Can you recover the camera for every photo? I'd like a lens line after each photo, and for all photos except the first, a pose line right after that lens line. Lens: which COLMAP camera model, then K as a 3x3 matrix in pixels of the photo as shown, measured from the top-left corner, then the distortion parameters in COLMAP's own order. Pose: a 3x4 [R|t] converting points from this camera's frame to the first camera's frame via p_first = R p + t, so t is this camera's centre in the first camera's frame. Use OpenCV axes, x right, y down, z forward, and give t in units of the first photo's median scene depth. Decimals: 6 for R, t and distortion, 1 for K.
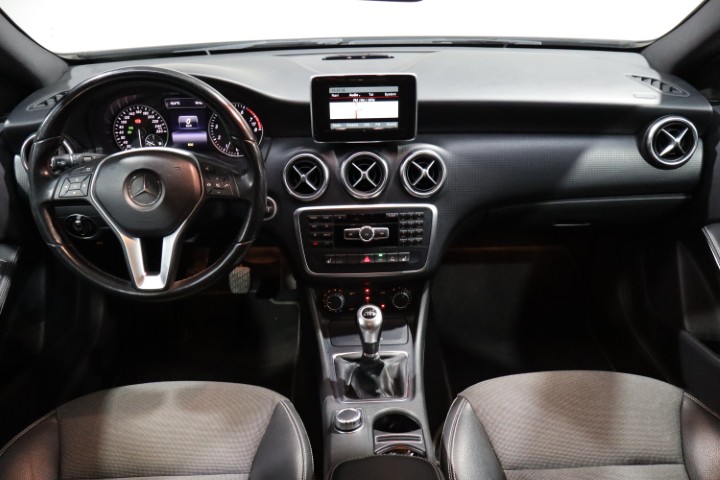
lens RADIAL K [[595.5, 0, 360.0], [0, 595.5, 240.0], [0, 0, 1]] dist [0.009989, 0.003755]
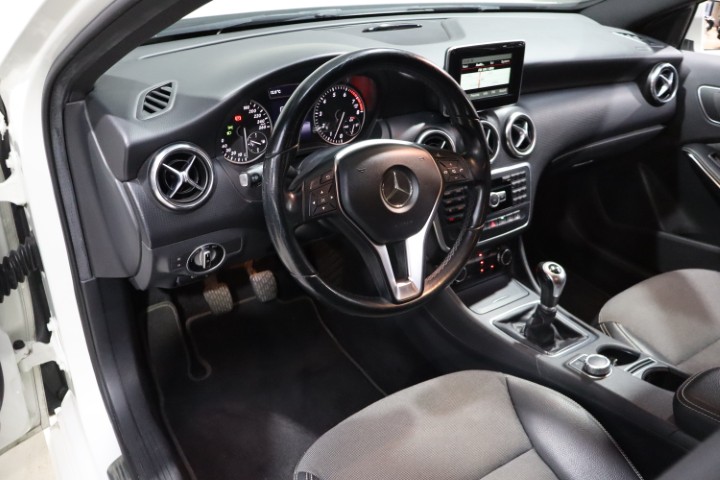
lens RADIAL K [[591.0, 0, 360.0], [0, 591.0, 240.0], [0, 0, 1]] dist [-0.011587, -0.003661]
pose [[0.862195, -0.213966, 0.459171, -0.662408], [0.189757, 0.976839, 0.098879, -0.086074], [-0.469693, 0.001878, 0.882828, 0.205166]]
